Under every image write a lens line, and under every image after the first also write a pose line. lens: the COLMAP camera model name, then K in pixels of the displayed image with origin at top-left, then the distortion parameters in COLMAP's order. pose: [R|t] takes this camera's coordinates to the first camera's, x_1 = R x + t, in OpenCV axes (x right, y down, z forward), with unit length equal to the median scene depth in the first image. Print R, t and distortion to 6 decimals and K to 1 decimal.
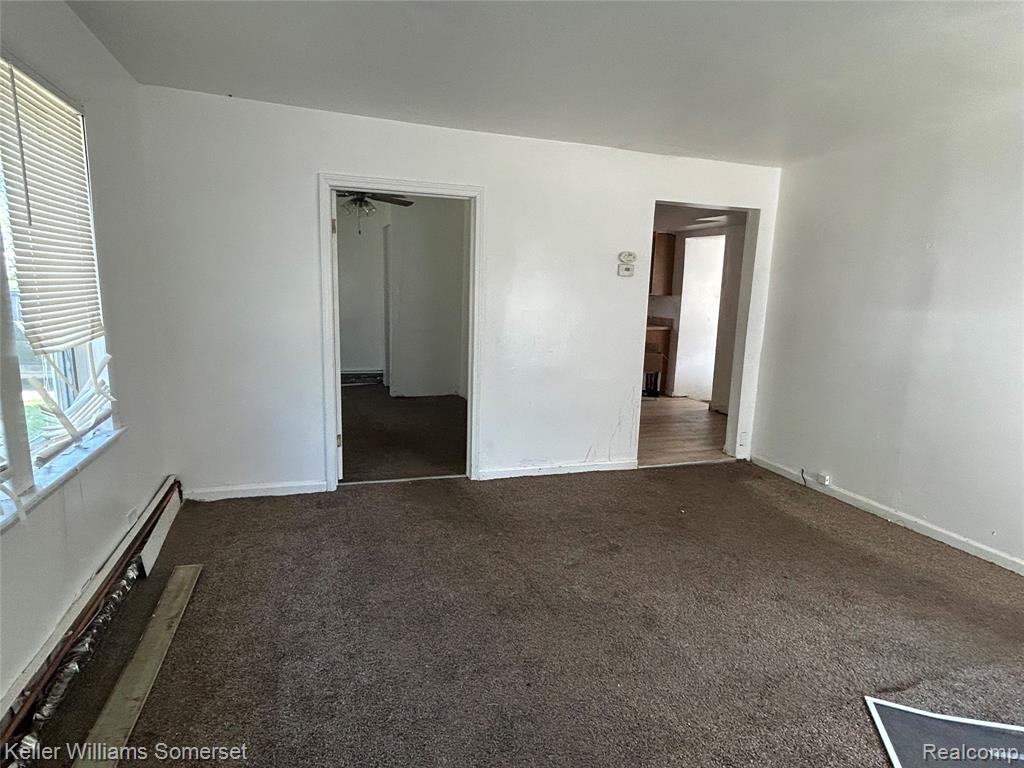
lens RADIAL K [[561.9, 0, 511.3], [0, 561.9, 389.1], [0, 0, 1]] dist [-0.006454, 0.002011]
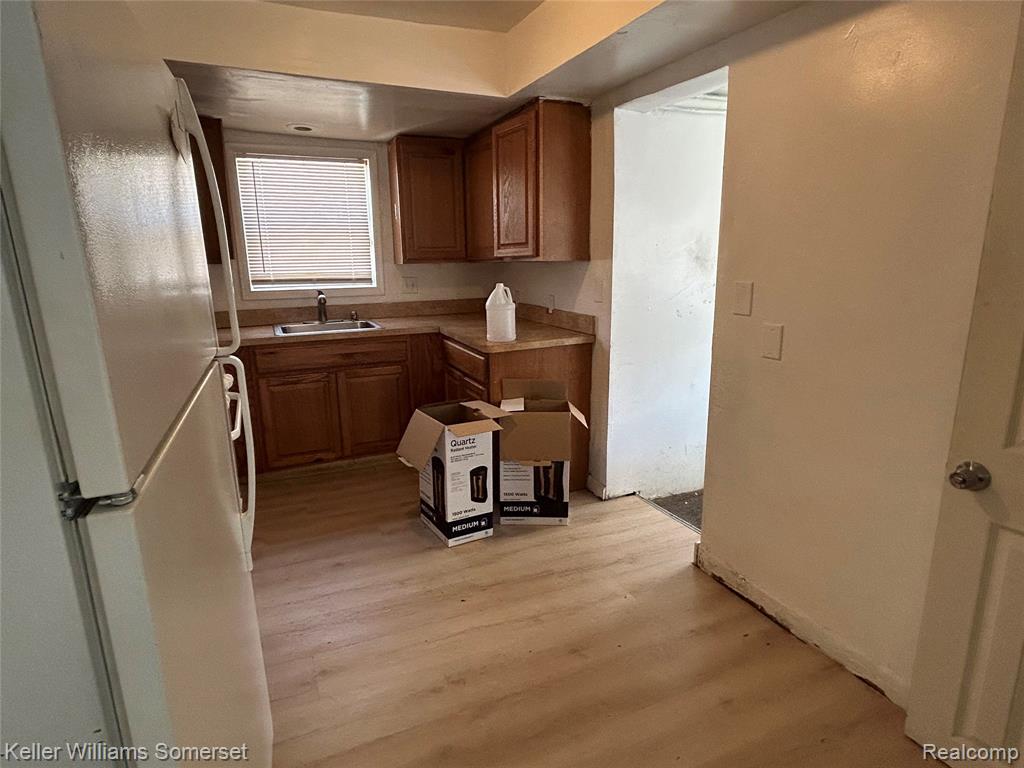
lens RADIAL K [[561.9, 0, 510.8], [0, 561.9, 381.0], [0, 0, 1]] dist [-0.006454, 0.002011]
pose [[0.994155, -0.061606, 0.088661, 0.189476], [0.057116, 0.996995, 0.052330, -0.104860], [-0.091618, -0.046960, 0.994686, 0.601582]]
